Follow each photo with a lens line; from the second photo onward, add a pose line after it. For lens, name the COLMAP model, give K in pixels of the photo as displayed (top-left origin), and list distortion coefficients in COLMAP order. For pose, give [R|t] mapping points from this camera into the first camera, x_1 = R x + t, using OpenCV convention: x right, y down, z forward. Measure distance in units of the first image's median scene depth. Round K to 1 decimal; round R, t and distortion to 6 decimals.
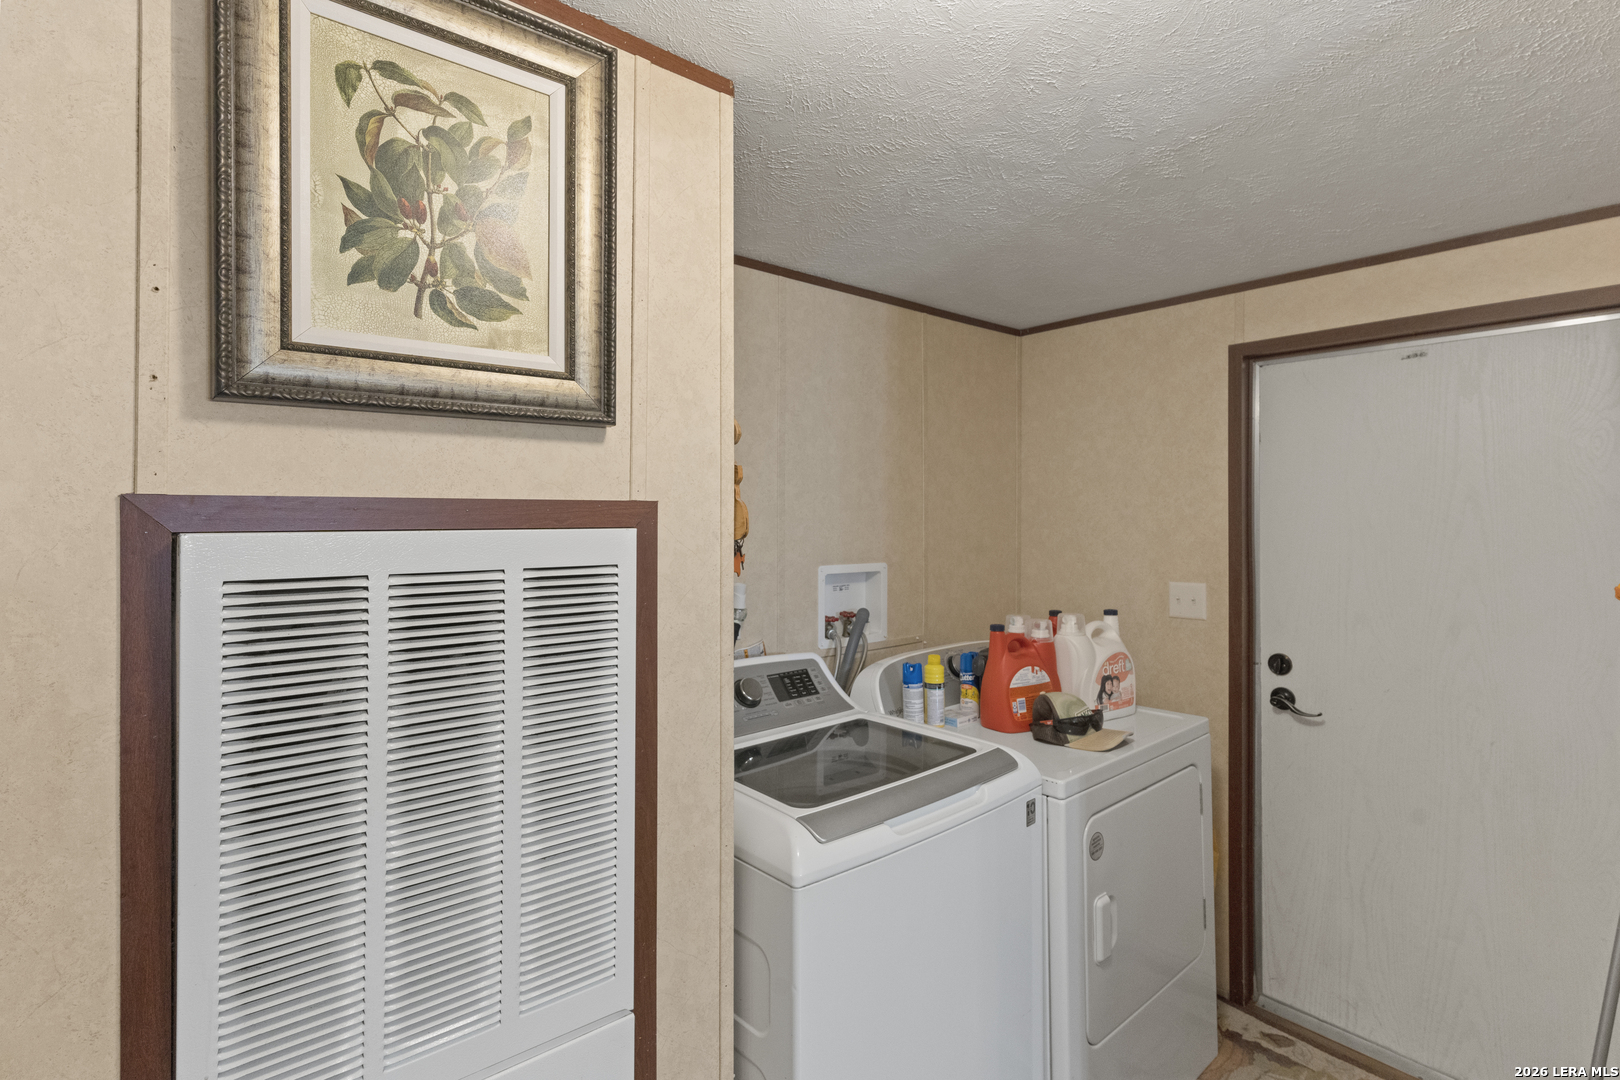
lens RADIAL K [[779.6, 0, 818.0], [0, 779.6, 511.7], [0, 0, 1]] dist [0.000084, 0.001287]
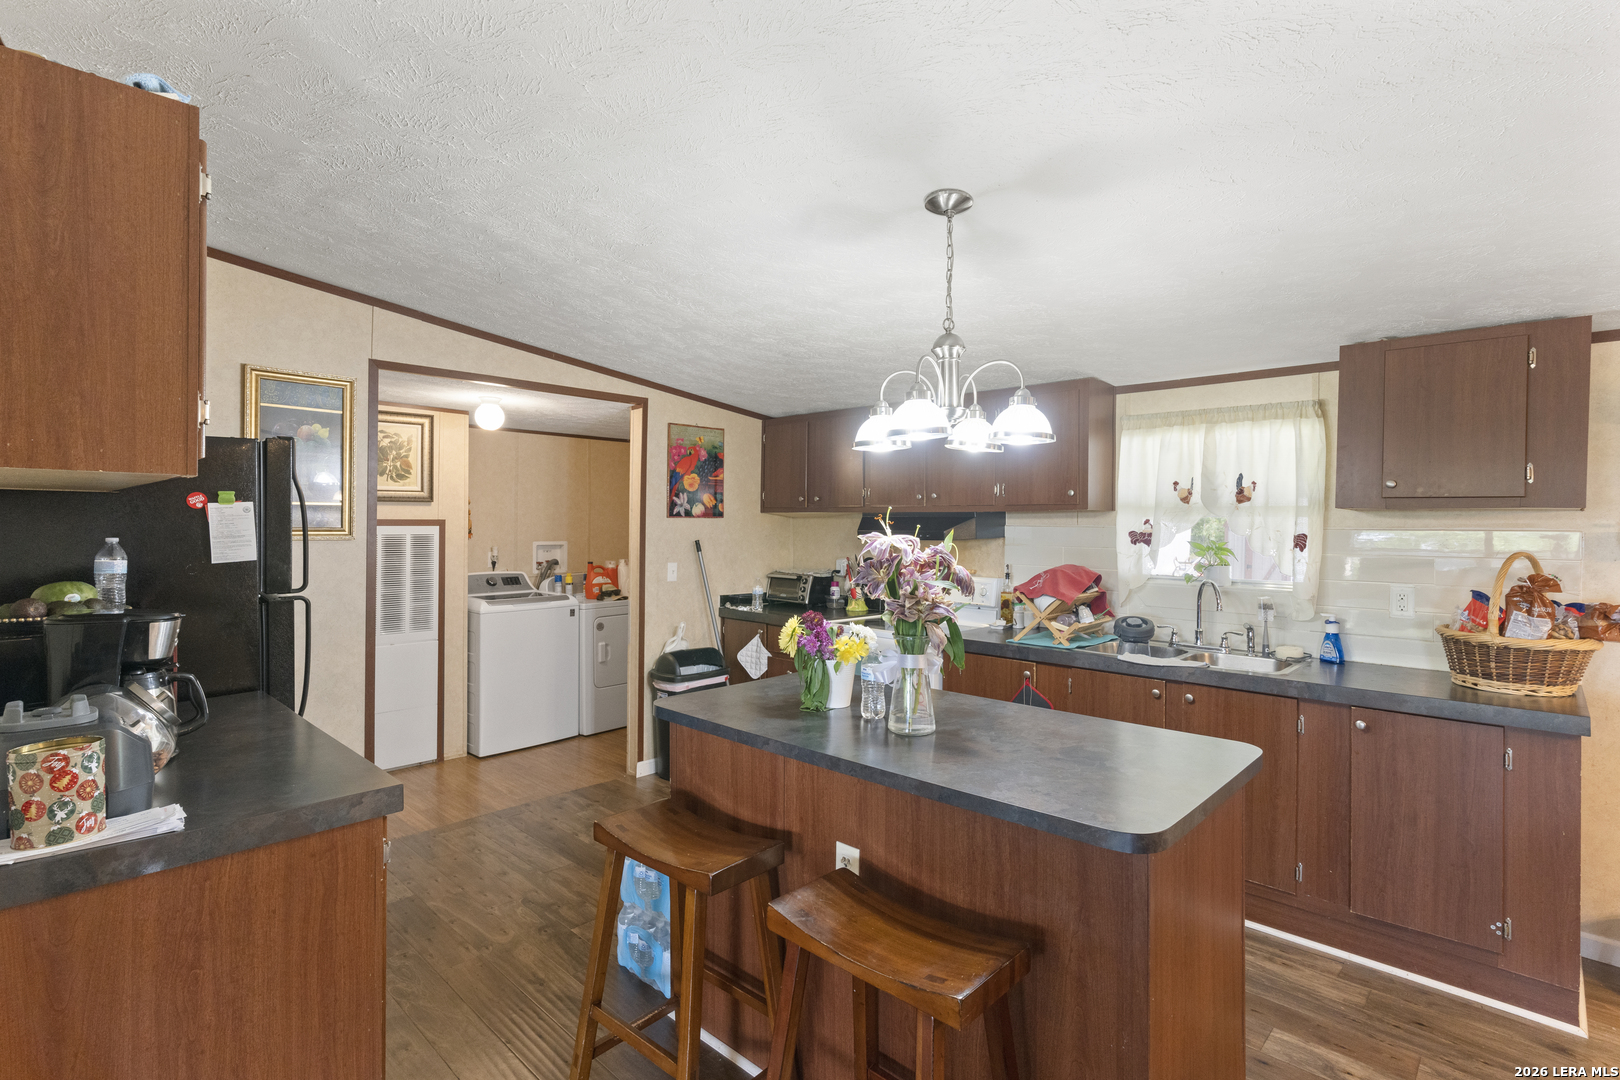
lens RADIAL K [[779.6, 0, 812.9], [0, 779.6, 520.9], [0, 0, 1]] dist [0.000084, 0.001287]
pose [[0.995384, 0.005749, 0.095797, 1.439543], [-0.006636, 0.999938, 0.008940, -0.061090], [-0.095739, -0.009534, 0.995361, -3.548744]]
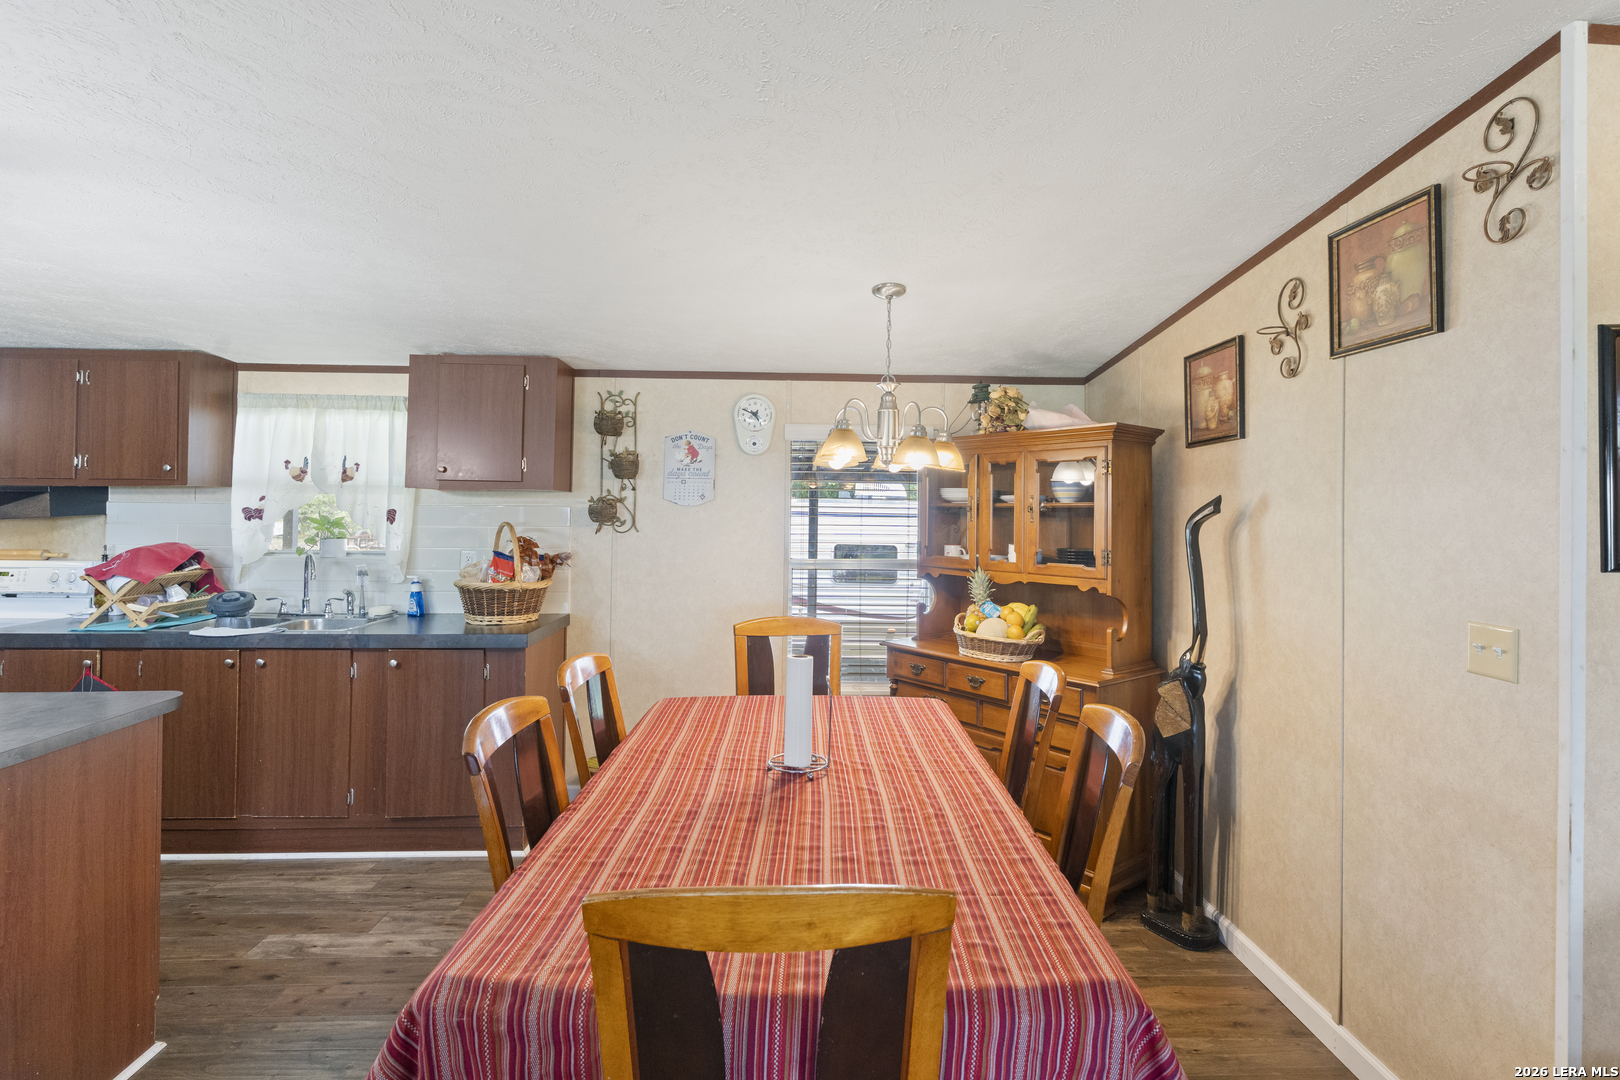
lens RADIAL K [[779.6, 0, 817.1], [0, 779.6, 495.2], [0, 0, 1]] dist [0.000084, 0.001287]
pose [[0.625872, 0.014727, 0.779787, 2.047717], [-0.016997, 0.999842, -0.005241, -0.074496], [-0.779741, -0.009974, 0.626023, -4.446888]]
